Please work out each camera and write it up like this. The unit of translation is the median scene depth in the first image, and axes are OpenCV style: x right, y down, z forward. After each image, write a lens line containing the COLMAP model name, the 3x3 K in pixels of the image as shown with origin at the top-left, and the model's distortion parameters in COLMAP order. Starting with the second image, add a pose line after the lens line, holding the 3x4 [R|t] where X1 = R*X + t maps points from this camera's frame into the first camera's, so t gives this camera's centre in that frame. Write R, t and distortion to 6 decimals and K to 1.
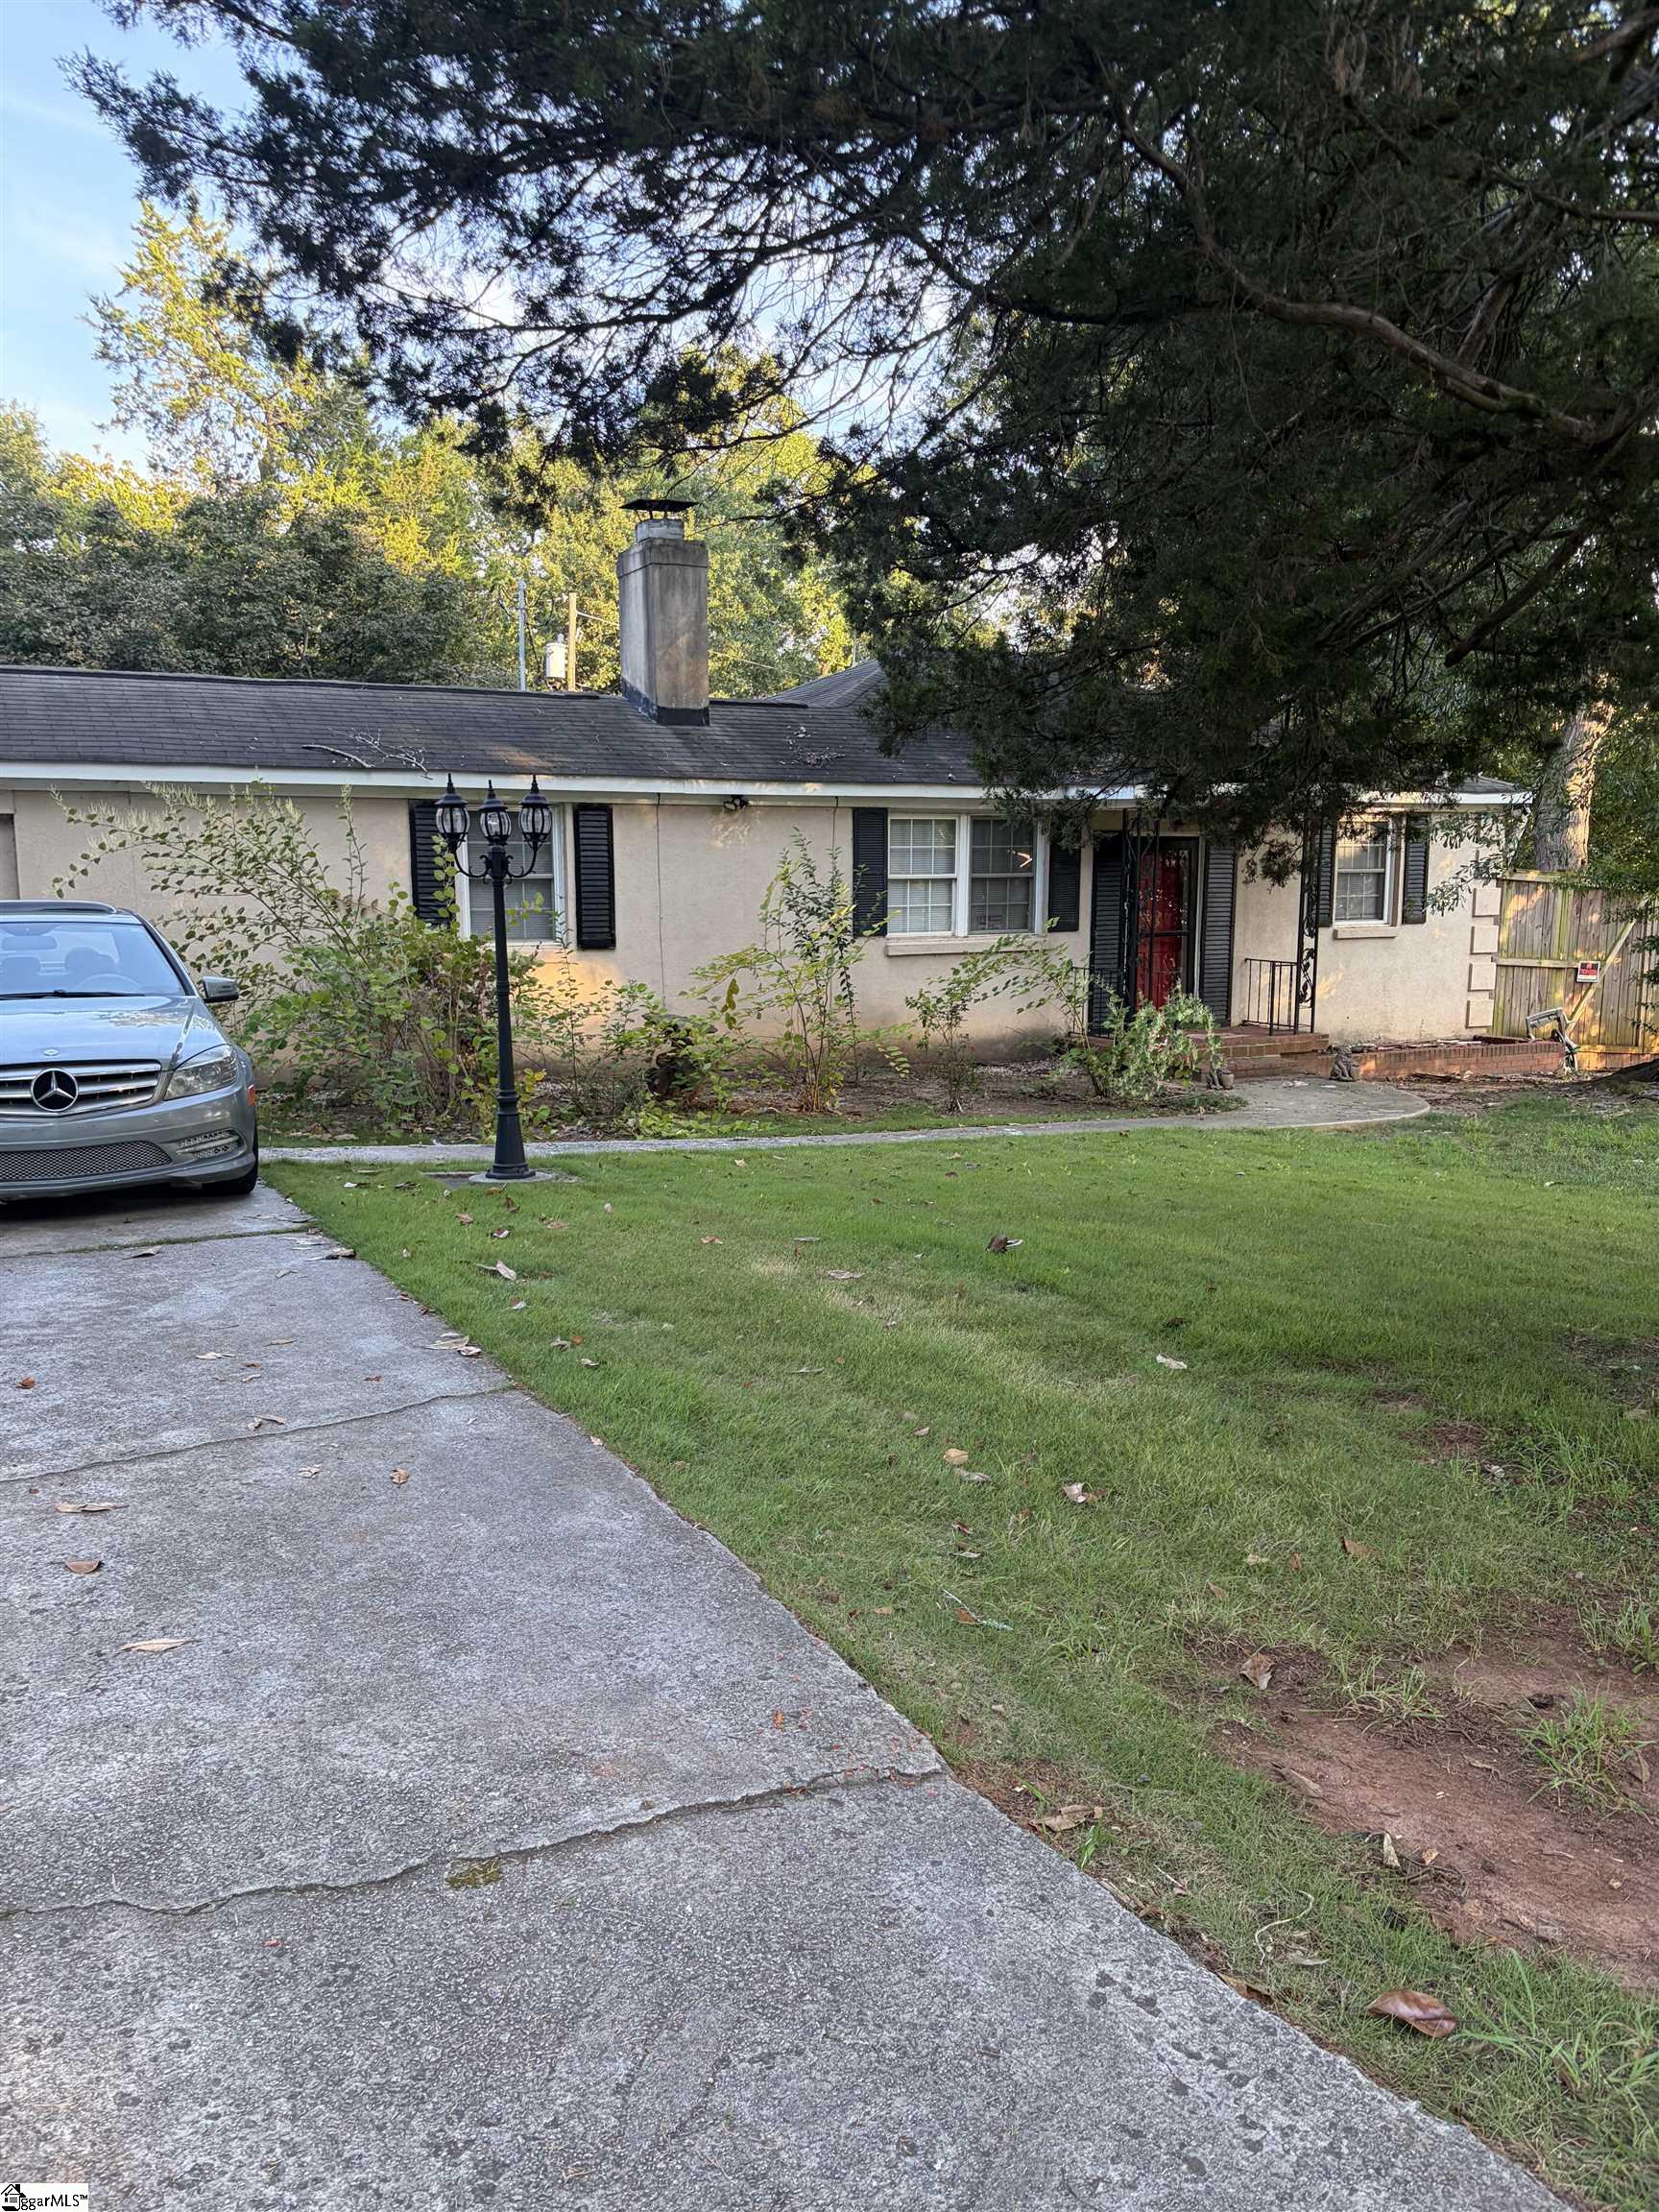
lens RADIAL K [[1636.4, 0, 829.5], [0, 1636.4, 1106.0], [0, 0, 1]] dist [0.108199, -0.173125]
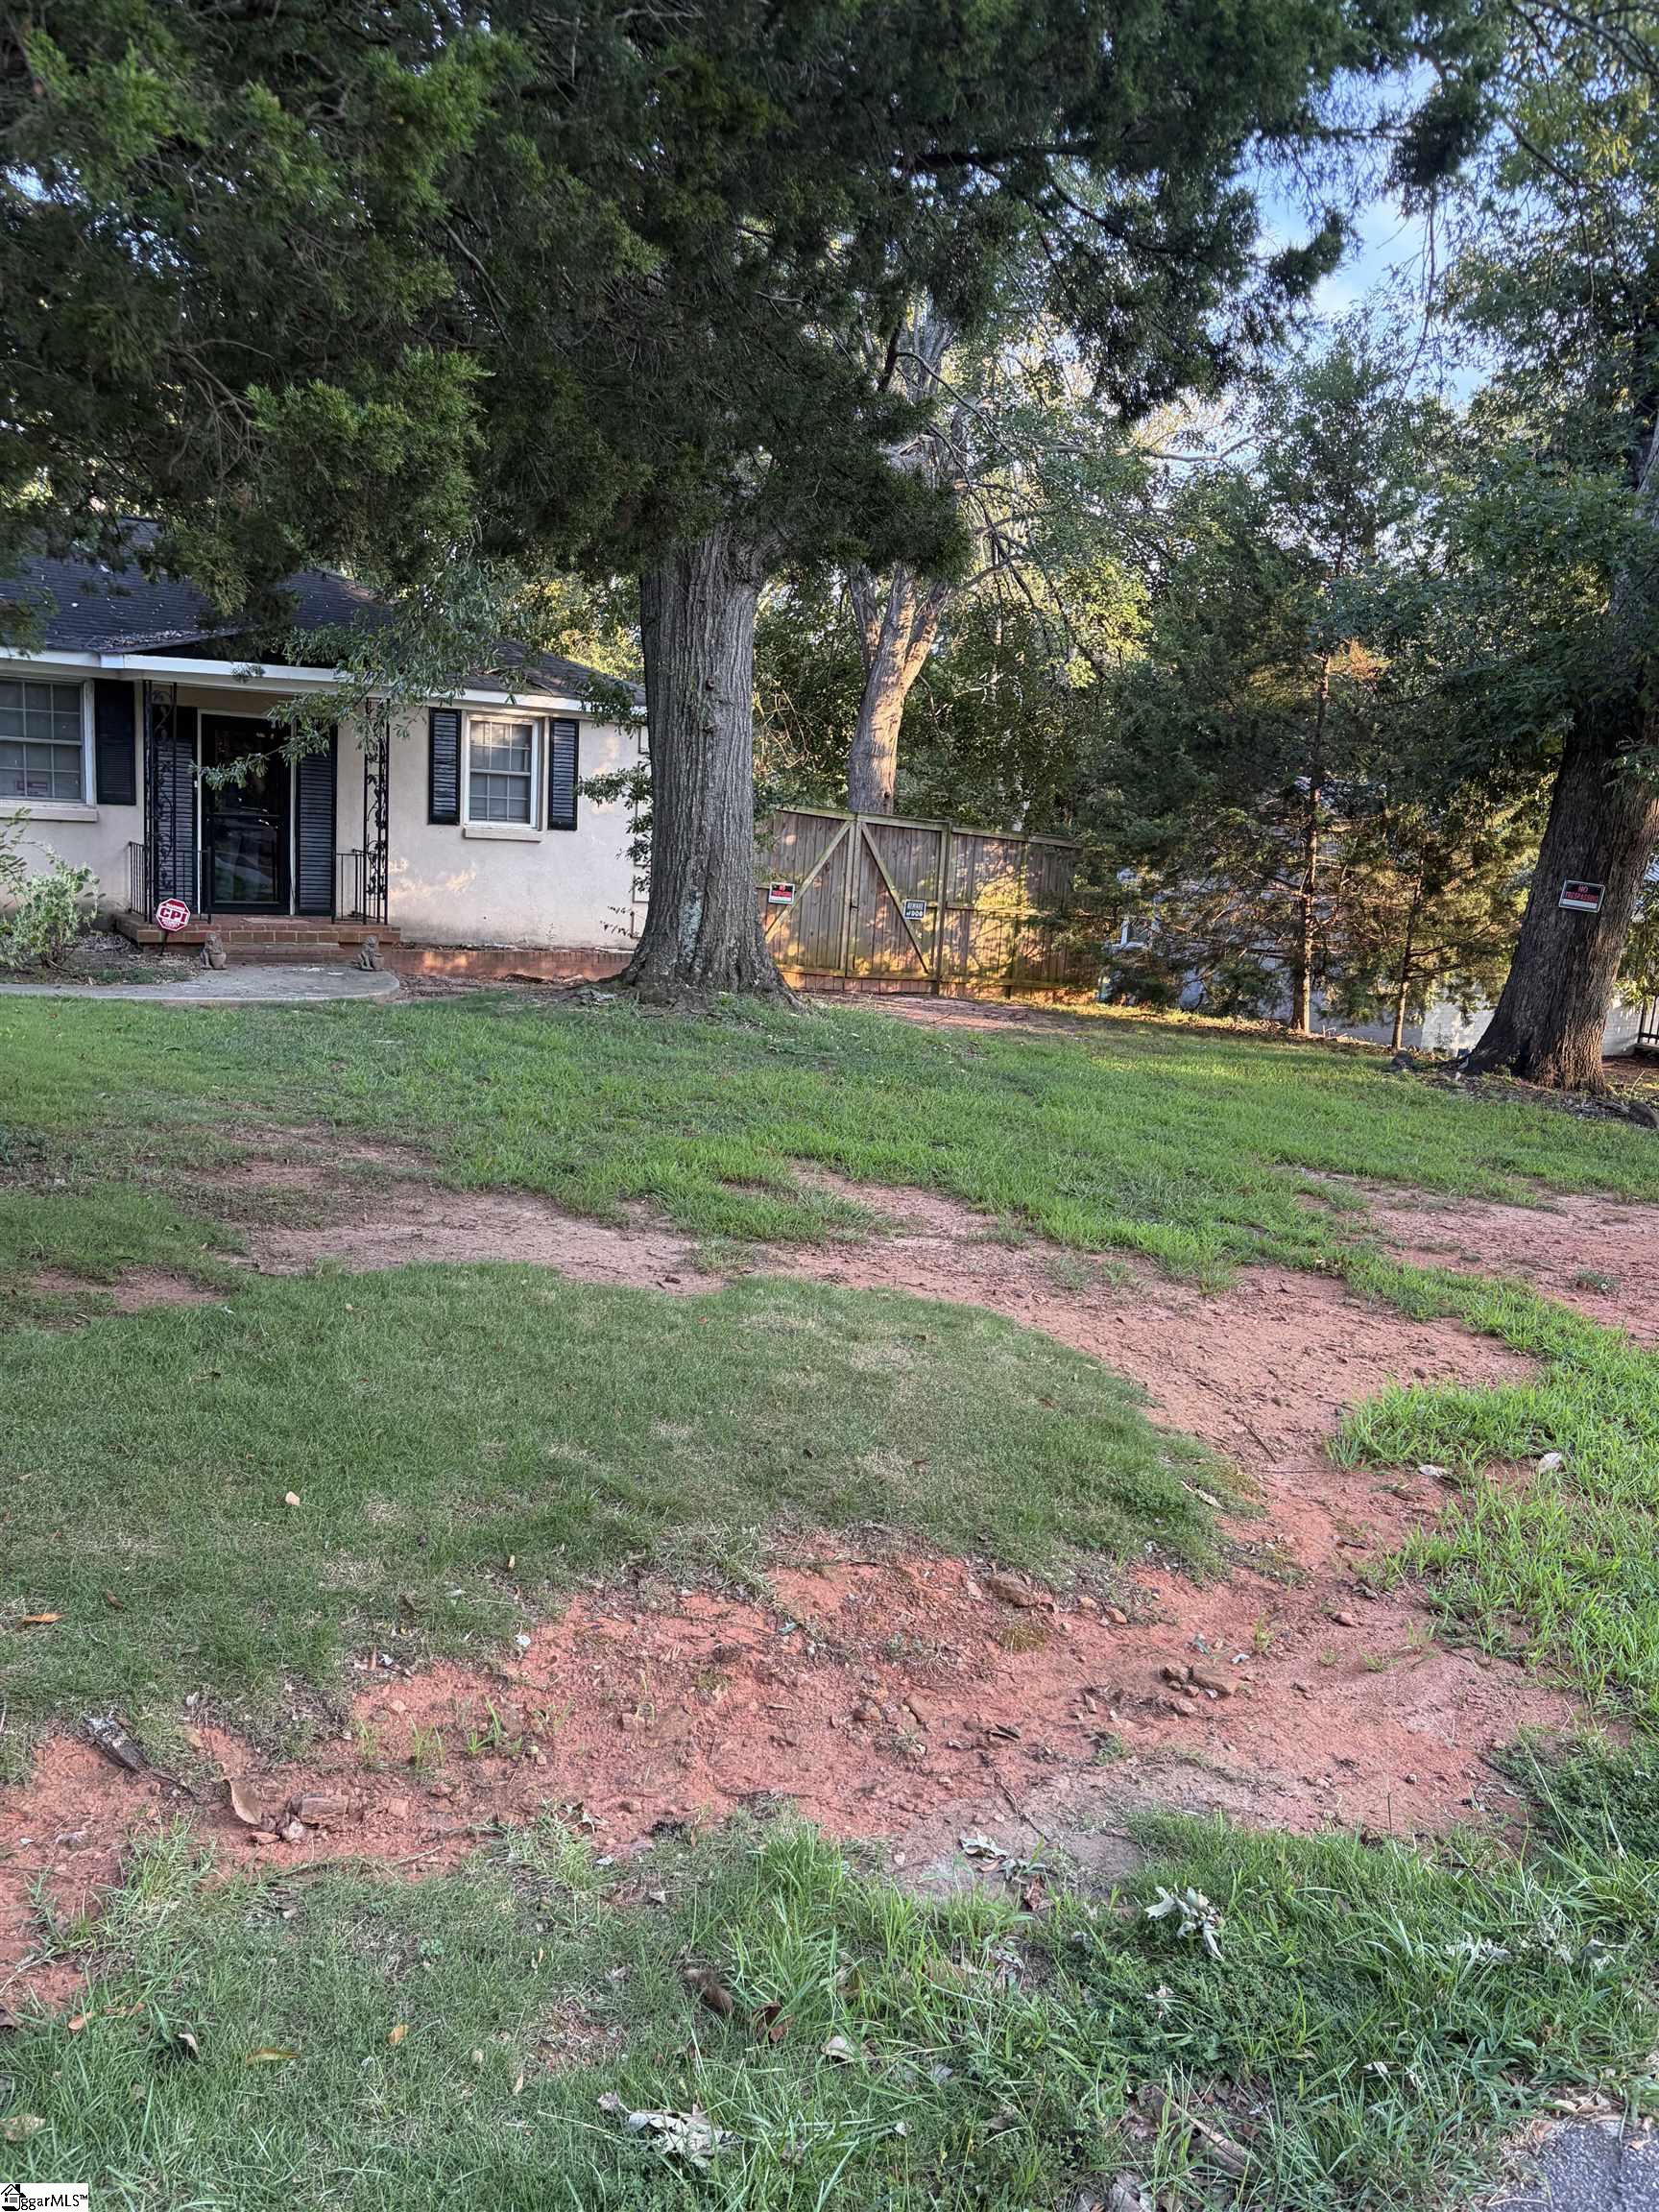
lens RADIAL K [[1672.6, 0, 829.5], [0, 1672.6, 1106.0], [0, 0, 1]] dist [0.021759, -0.030450]
pose [[0.992212, 0.044853, 0.116203, 0.545551], [-0.049282, 0.998153, 0.035526, 0.019577], [-0.114395, -0.040976, 0.992590, -0.055980]]
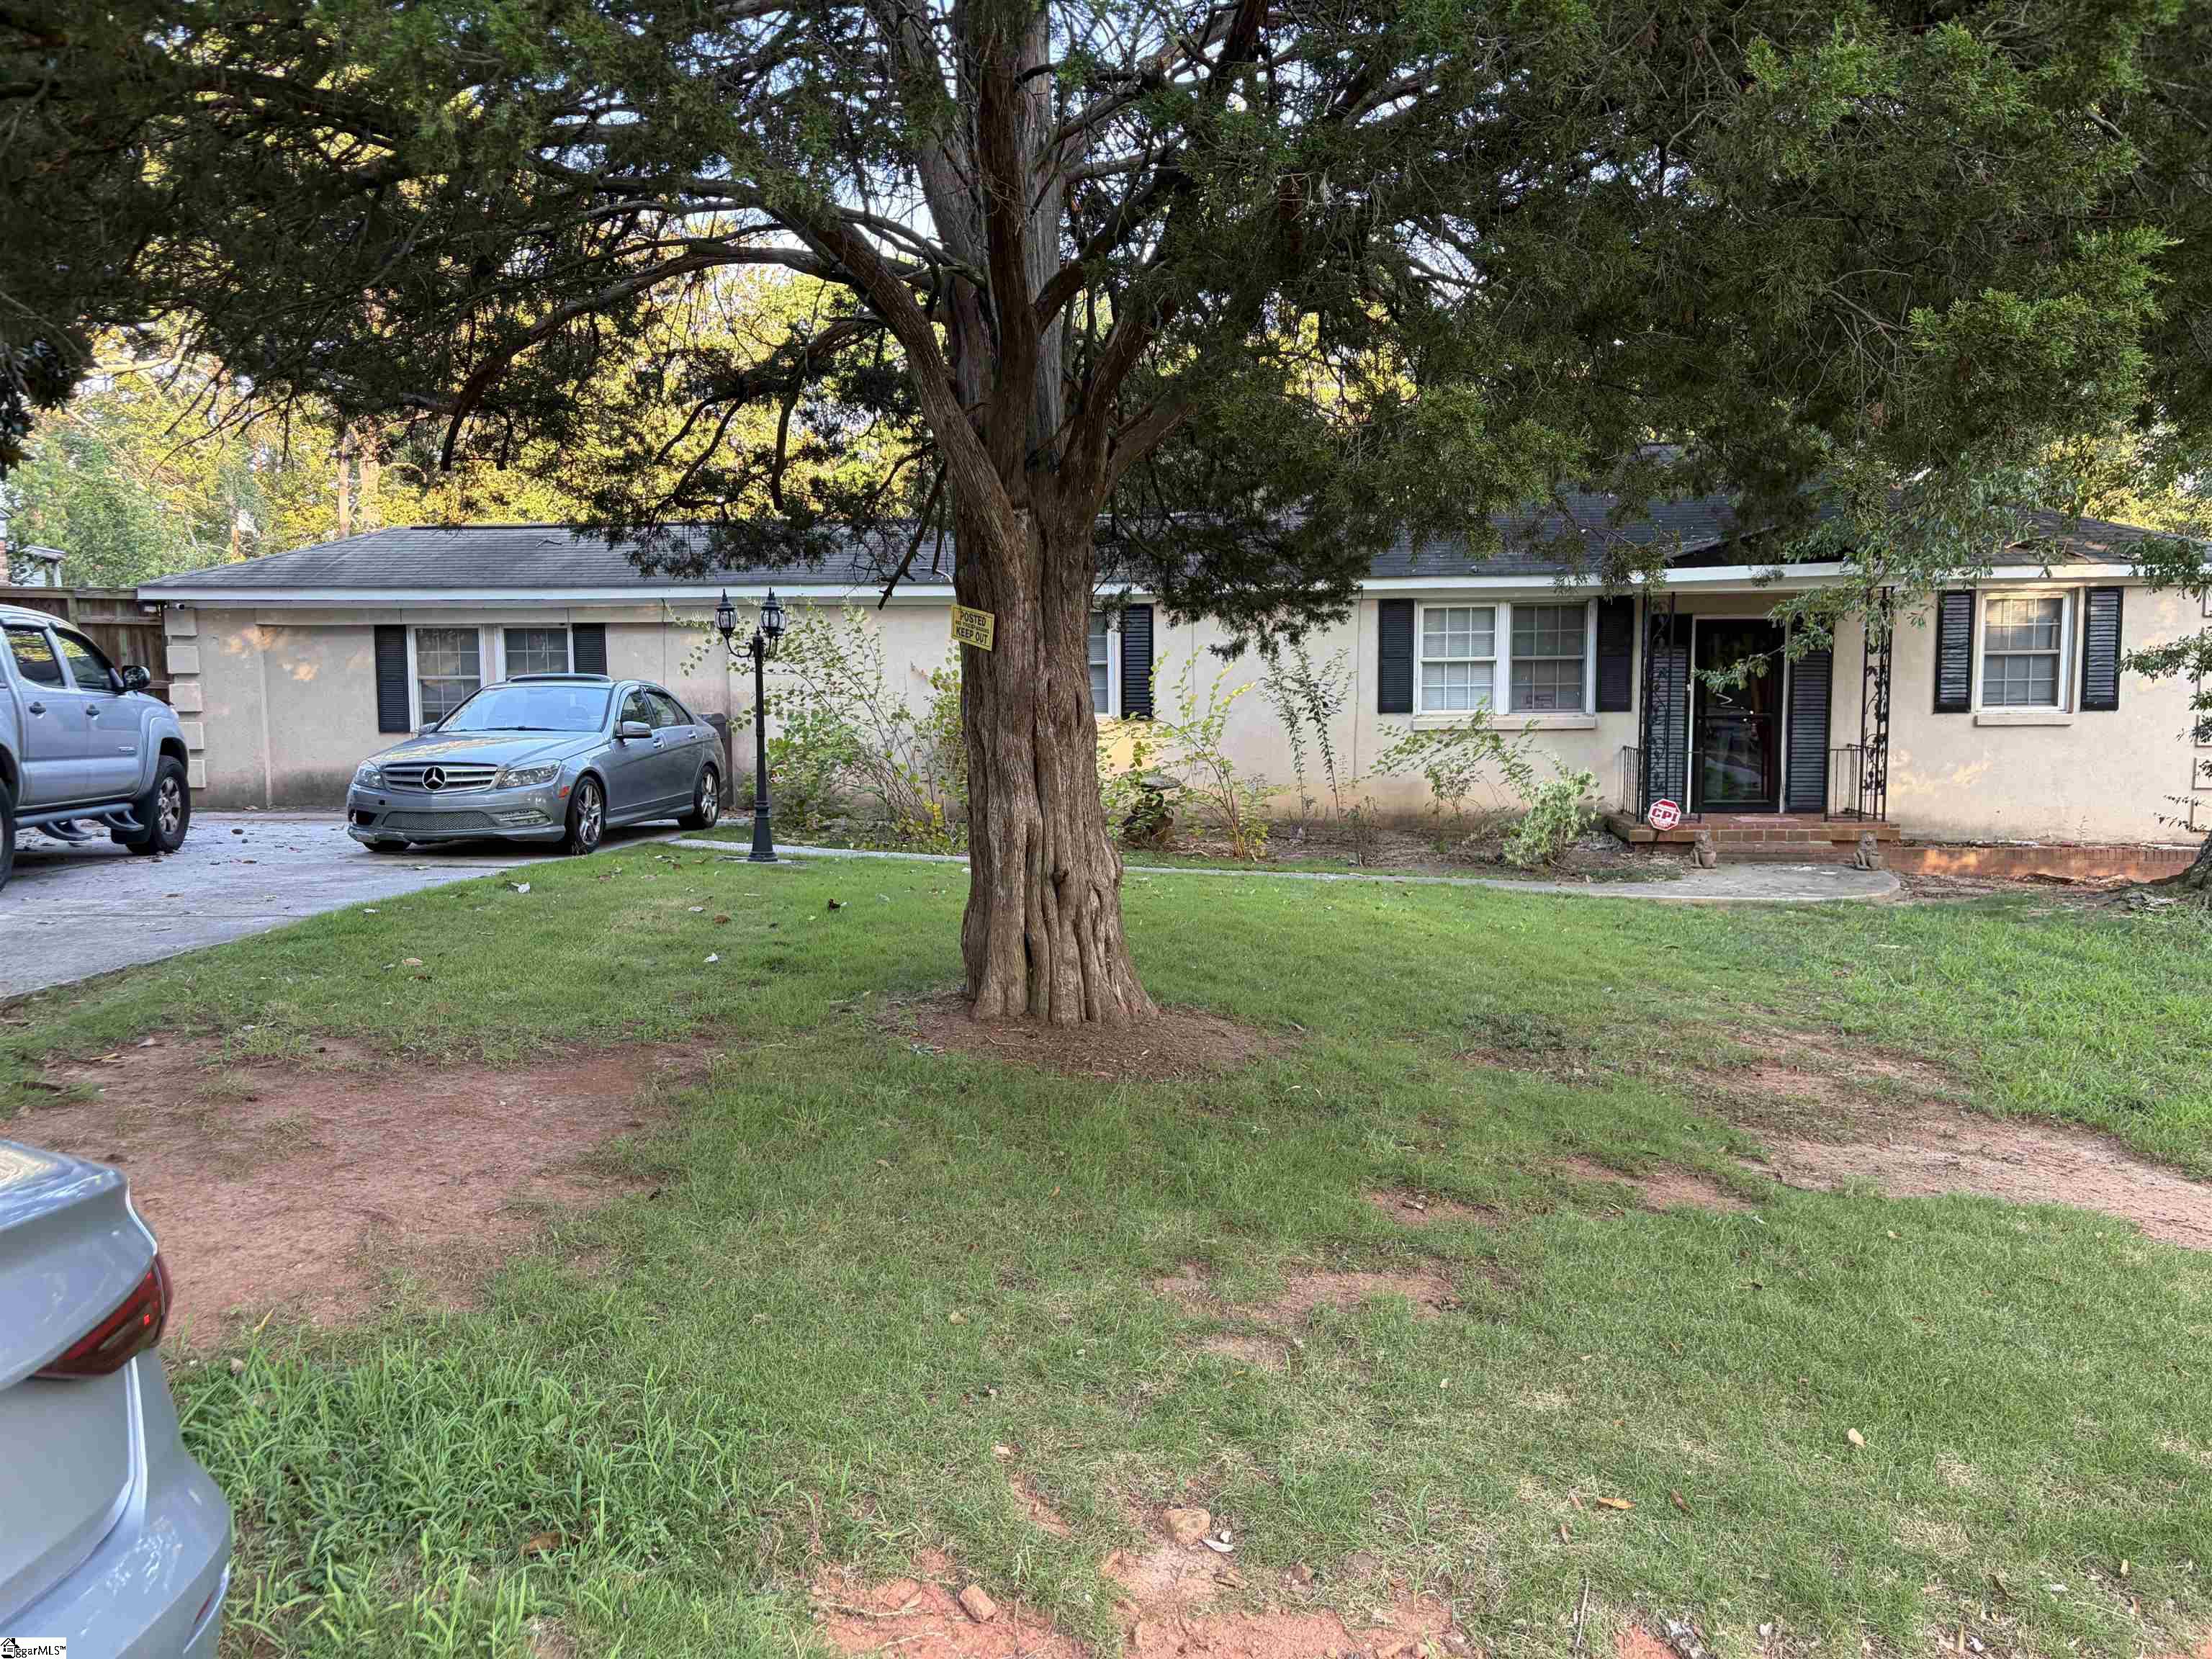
lens RADIAL K [[1672.6, 0, 1100.4], [0, 1672.6, 823.6], [0, 0, 1]] dist [0.021759, -0.030450]
pose [[0.837001, 0.043364, -0.545481, 0.537836], [-0.070249, 0.997122, -0.028524, 0.019304], [0.542674, 0.062194, 0.837638, -0.059699]]
